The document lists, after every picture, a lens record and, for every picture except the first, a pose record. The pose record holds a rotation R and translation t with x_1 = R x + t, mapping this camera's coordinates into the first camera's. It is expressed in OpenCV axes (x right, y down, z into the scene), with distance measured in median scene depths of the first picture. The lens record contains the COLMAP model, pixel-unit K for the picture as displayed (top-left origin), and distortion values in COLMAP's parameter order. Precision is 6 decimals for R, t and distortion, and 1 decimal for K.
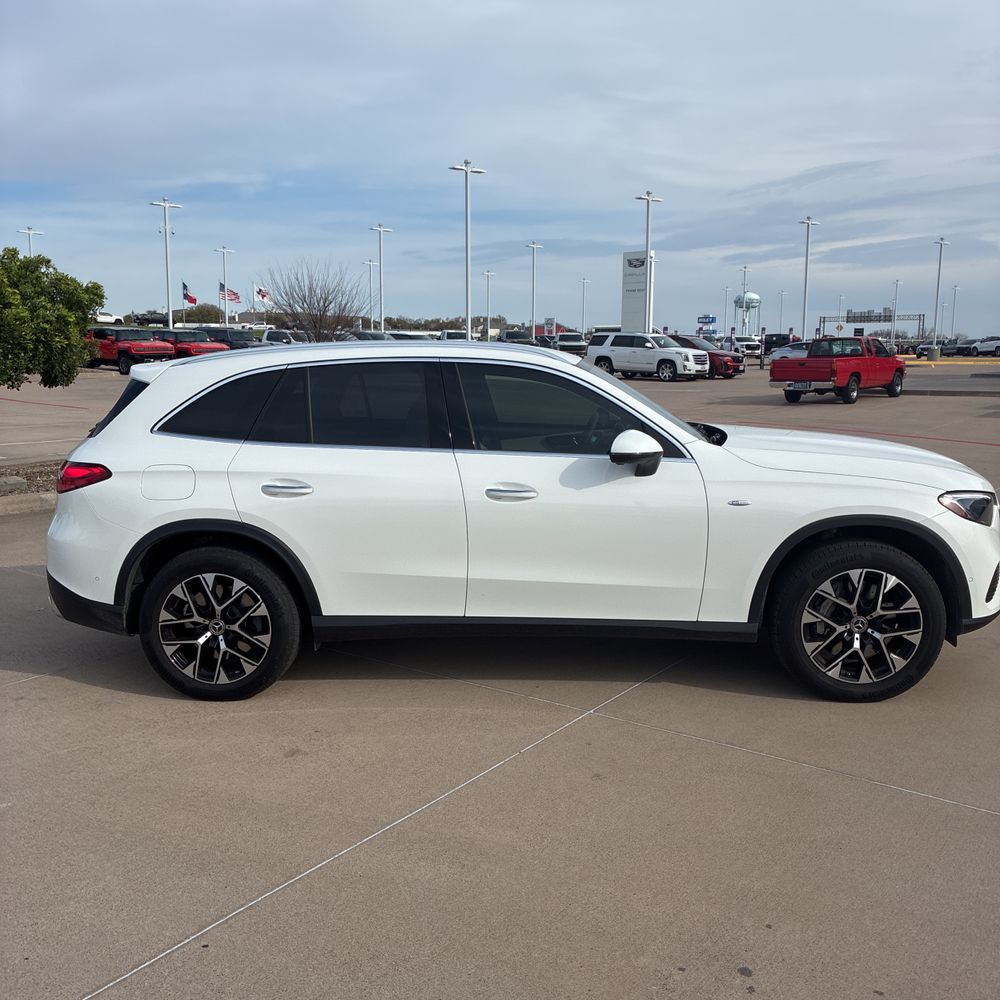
lens RADIAL K [[1000.3, 0, 480.9], [0, 1000.3, 486.0], [0, 0, 1]] dist [0.006768, 0.010059]
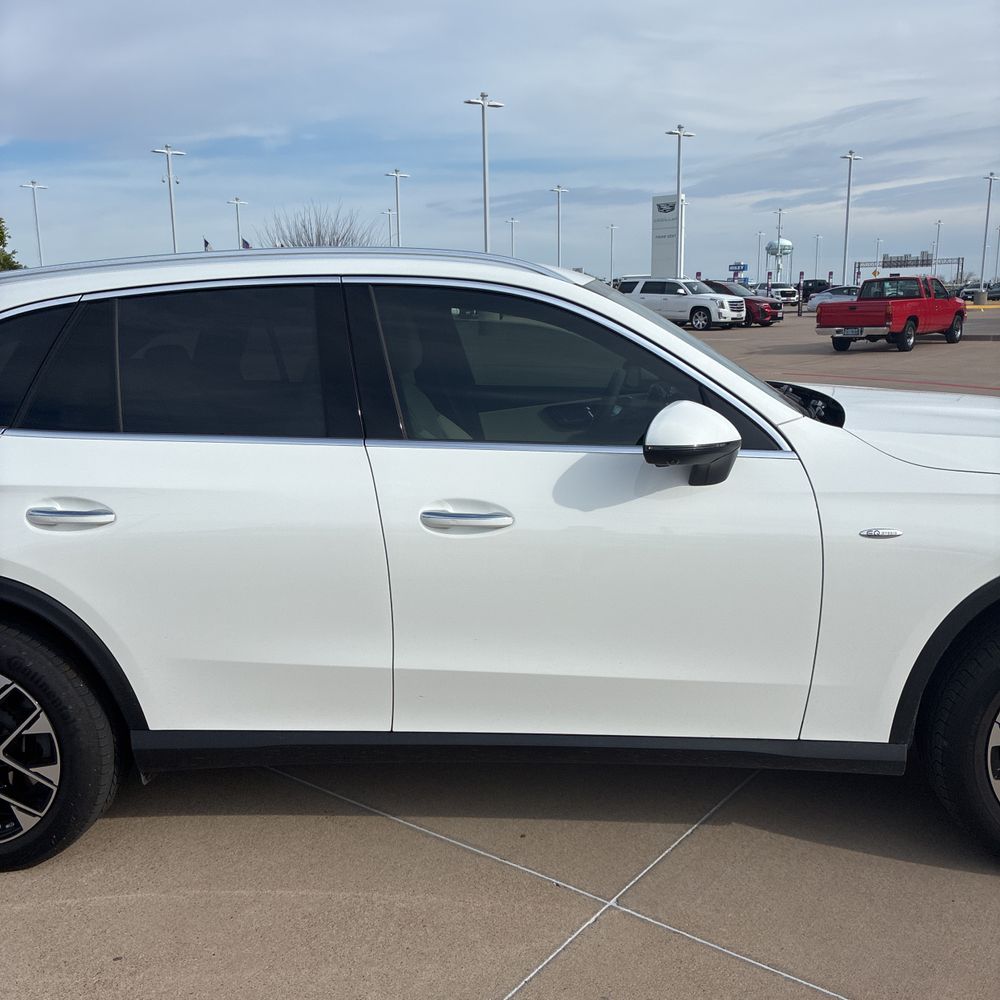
lens RADIAL K [[1009.9, 0, 499.6], [0, 1009.9, 513.0], [0, 0, 1]] dist [-0.072909, 0.170441]
pose [[0.999826, -0.014696, -0.011521, 0.054092], [0.015479, 0.997346, 0.071141, -0.034805], [0.010445, -0.071307, 0.997400, 0.432074]]
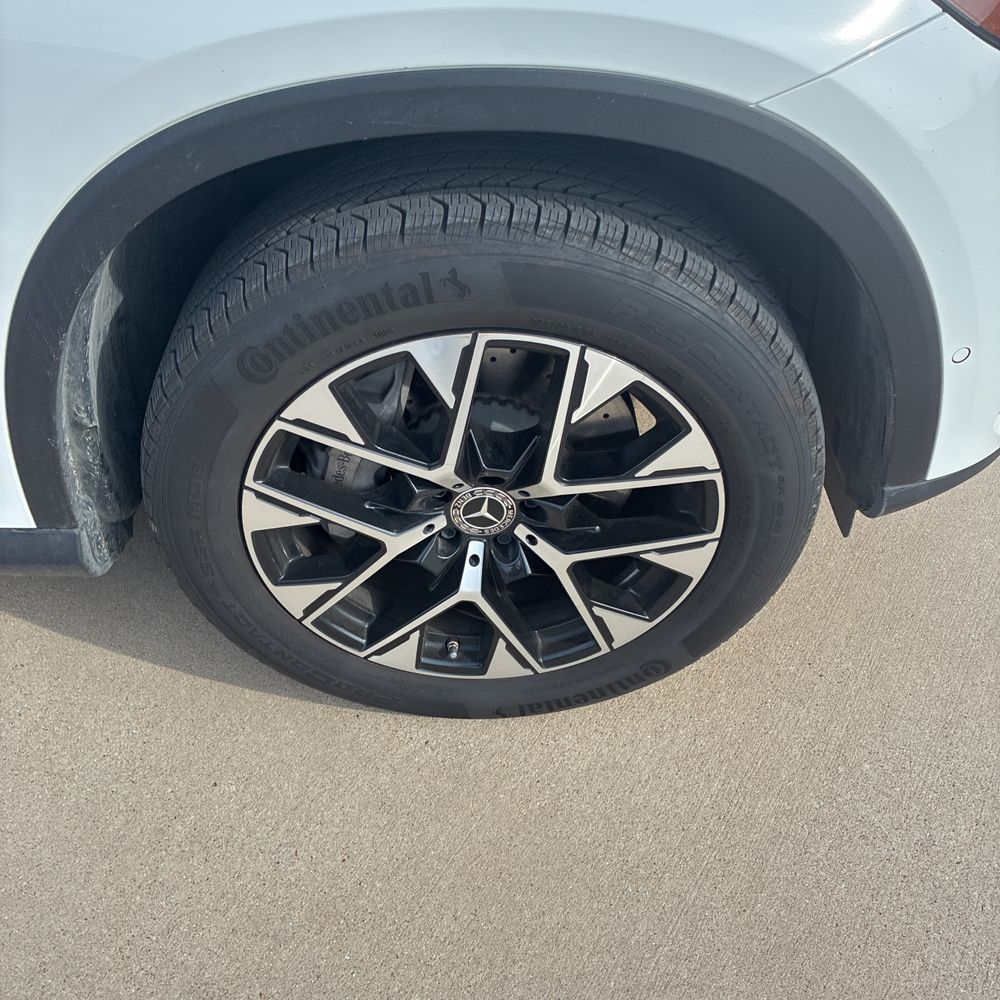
lens RADIAL K [[1023.0, 0, 480.2], [0, 1023.0, 492.0], [0, 0, 1]] dist [0.040065, -0.004254]
pose [[0.996367, -0.066030, 0.053777, 0.350738], [0.023643, 0.821158, 0.570210, -0.012074], [-0.081811, -0.566868, 0.819737, 0.764283]]
